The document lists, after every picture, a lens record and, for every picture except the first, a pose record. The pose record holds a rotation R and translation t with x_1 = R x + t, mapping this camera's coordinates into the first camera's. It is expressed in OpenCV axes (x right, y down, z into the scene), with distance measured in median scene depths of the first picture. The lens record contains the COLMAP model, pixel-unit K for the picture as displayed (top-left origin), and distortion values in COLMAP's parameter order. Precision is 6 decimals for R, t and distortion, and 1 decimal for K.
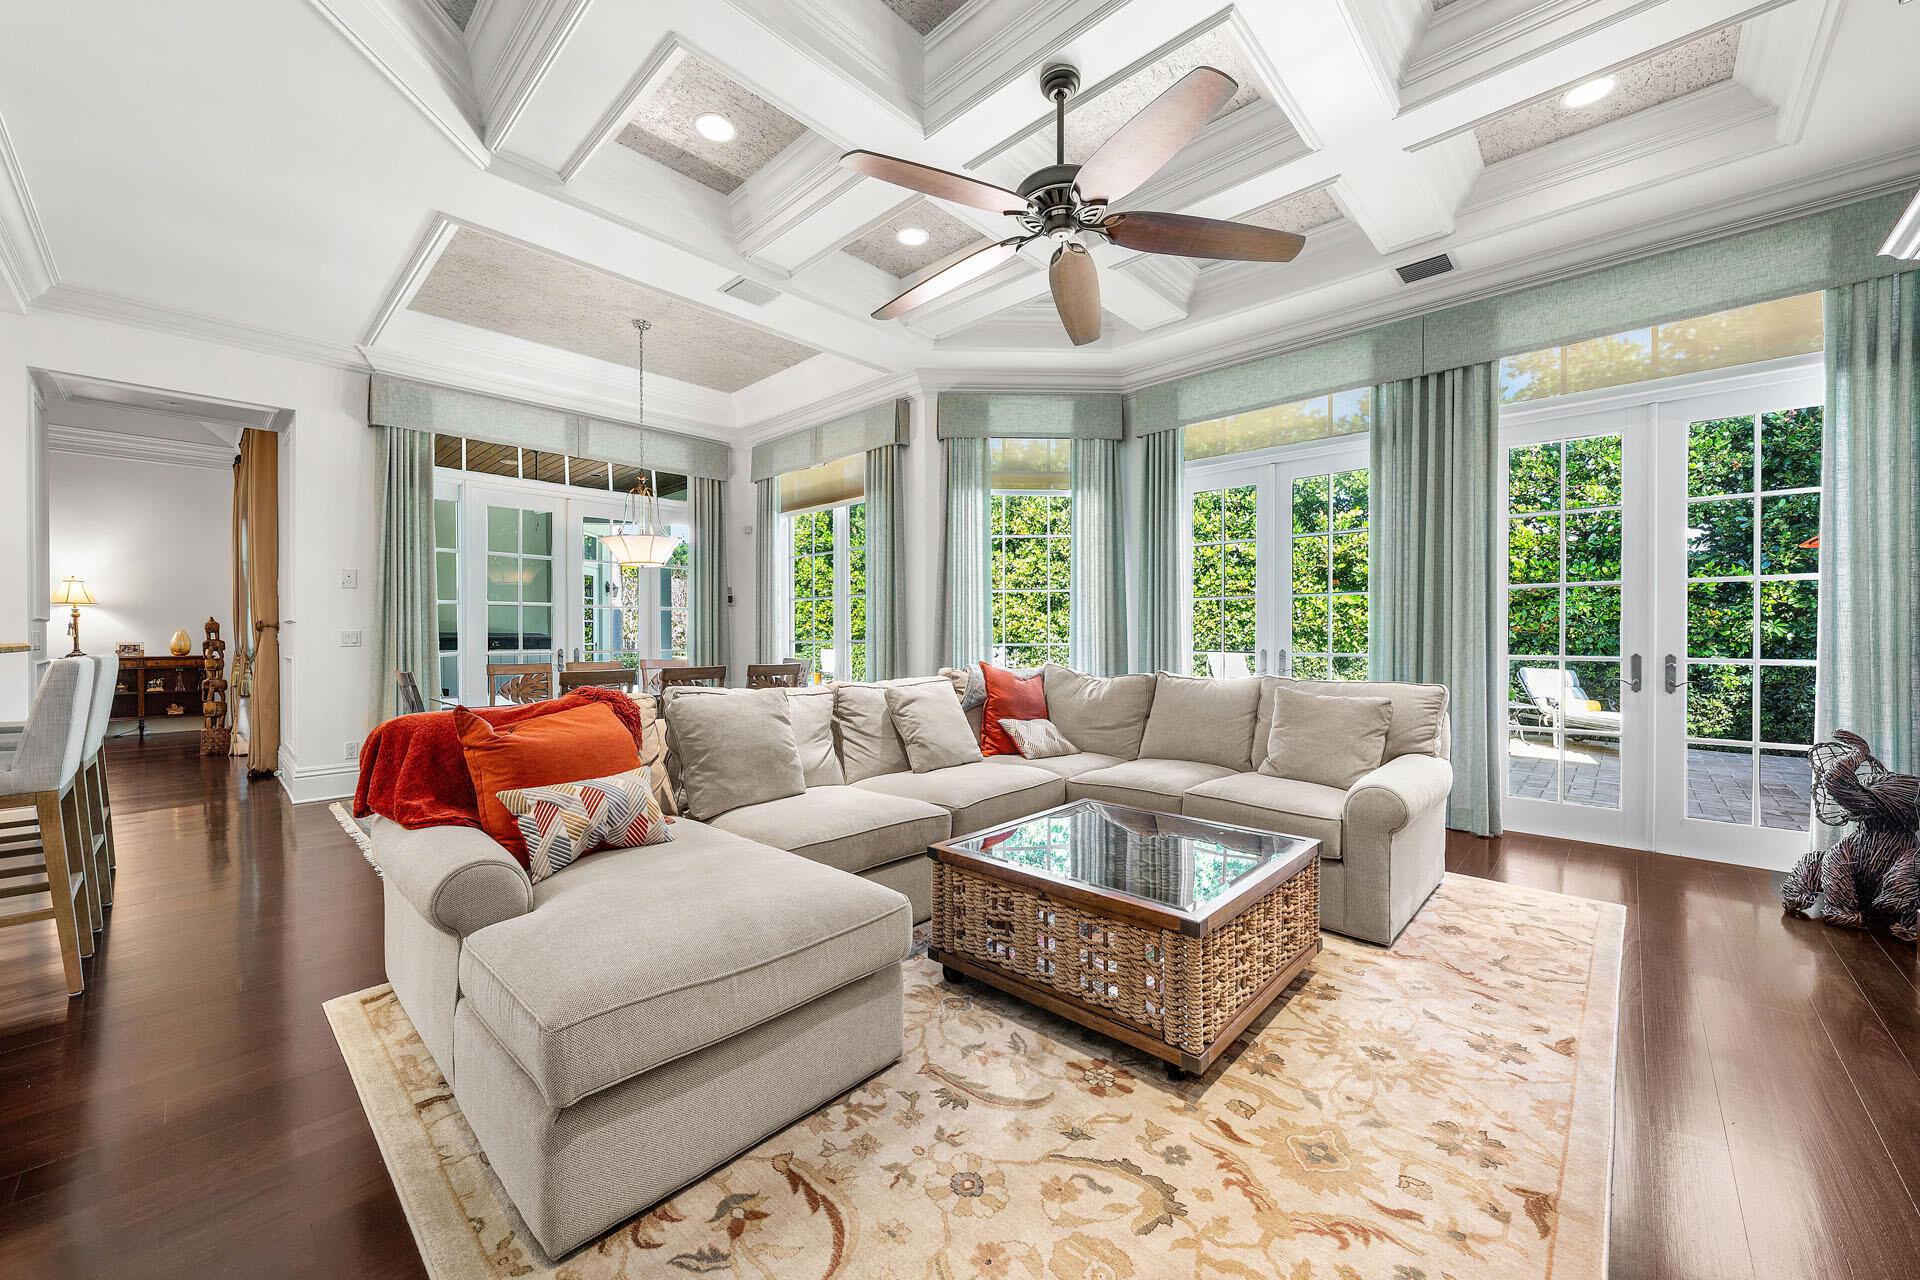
lens RADIAL K [[715.4, 0, 959.1], [0, 715.4, 633.6], [0, 0, 1]] dist [-0.000114, -0.000104]
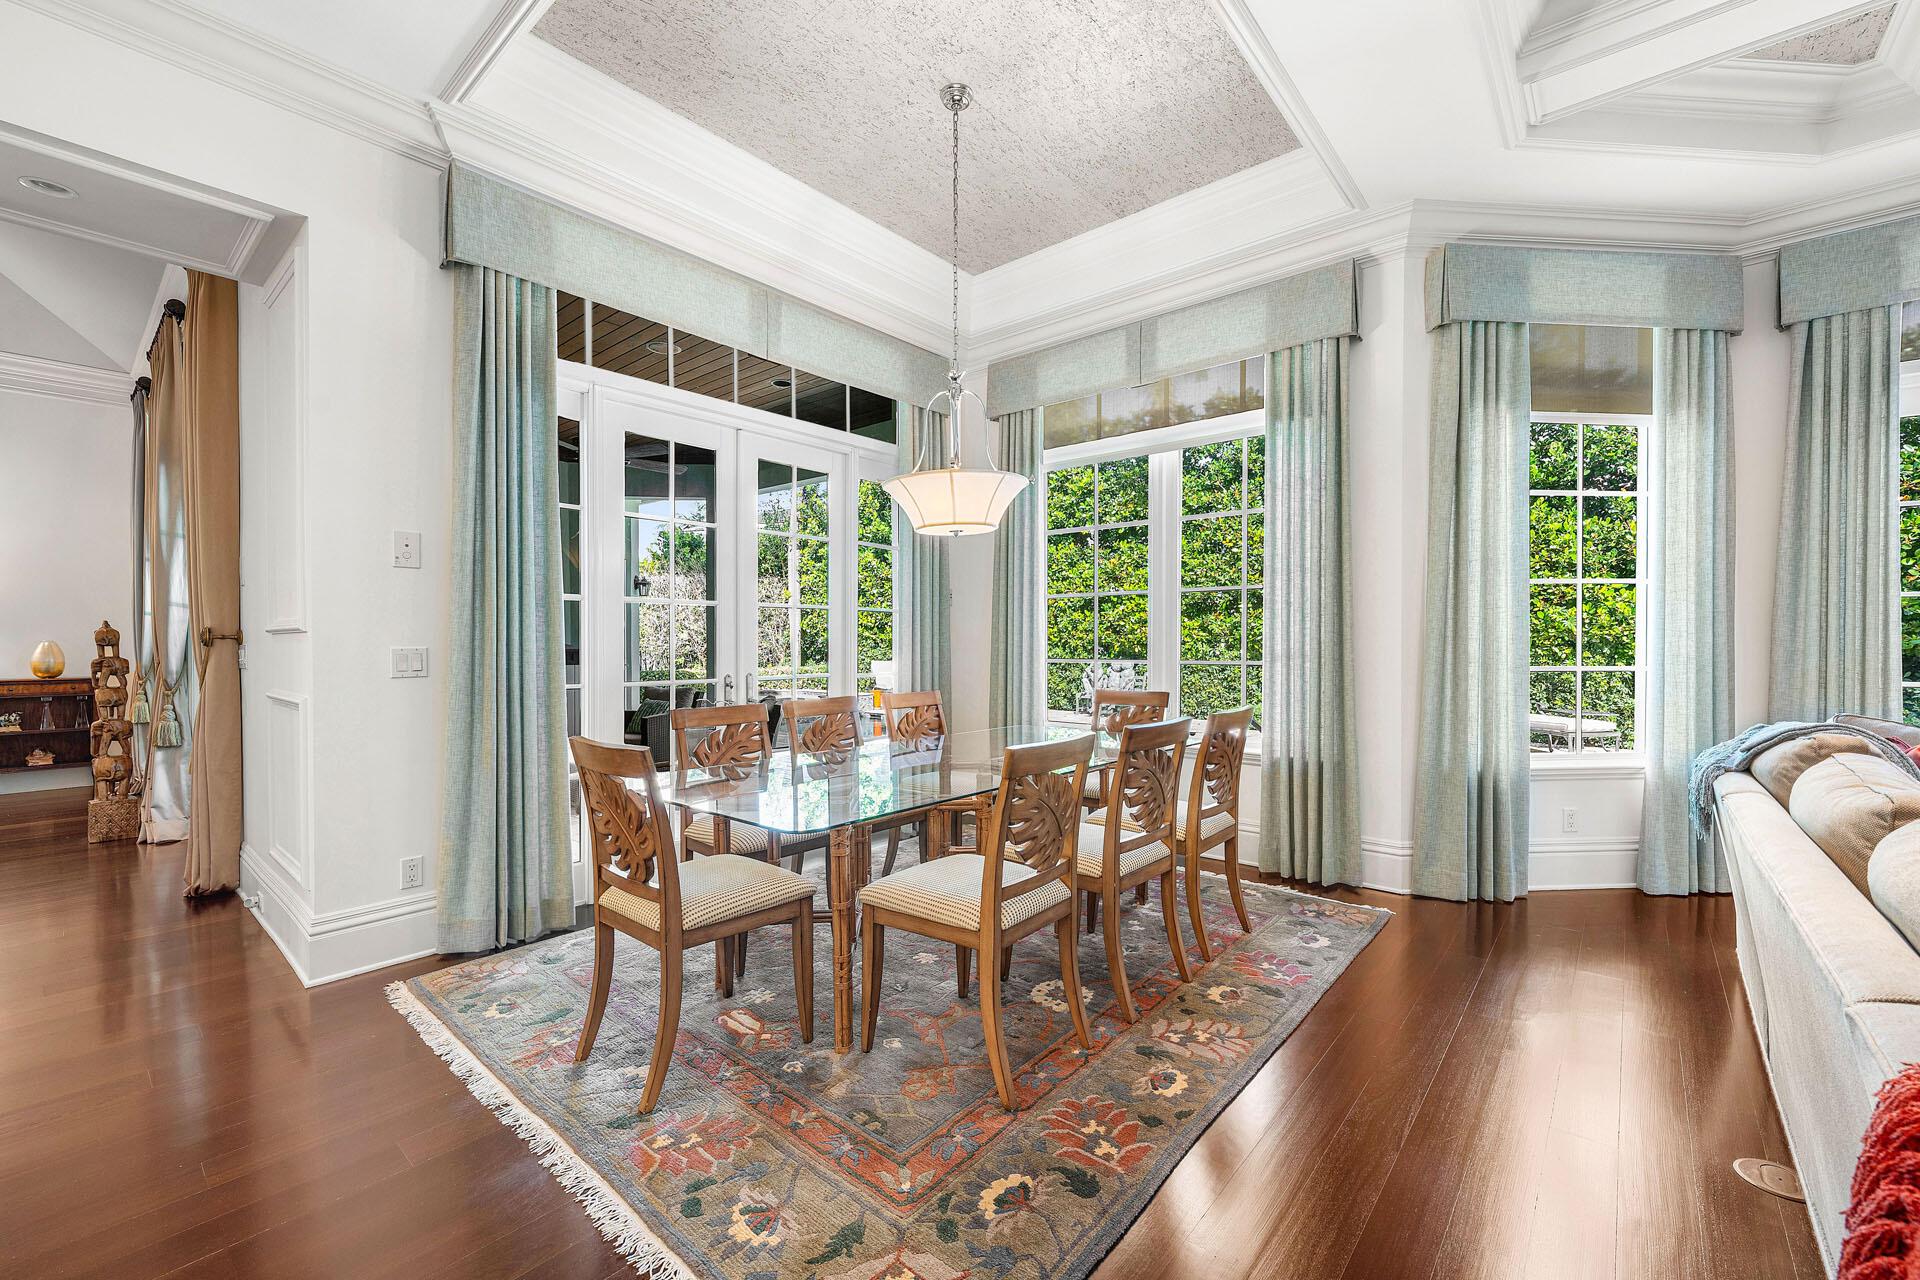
lens RADIAL K [[745.1, 0, 960.0], [0, 745.1, 640.0], [0, 0, 1]] dist [-0.022760, 0.008752]
pose [[0.997487, -0.000997, 0.070839, -0.415475], [0.000945, 0.999999, 0.000766, -0.008146], [-0.070839, -0.000697, 0.997488, 0.367756]]
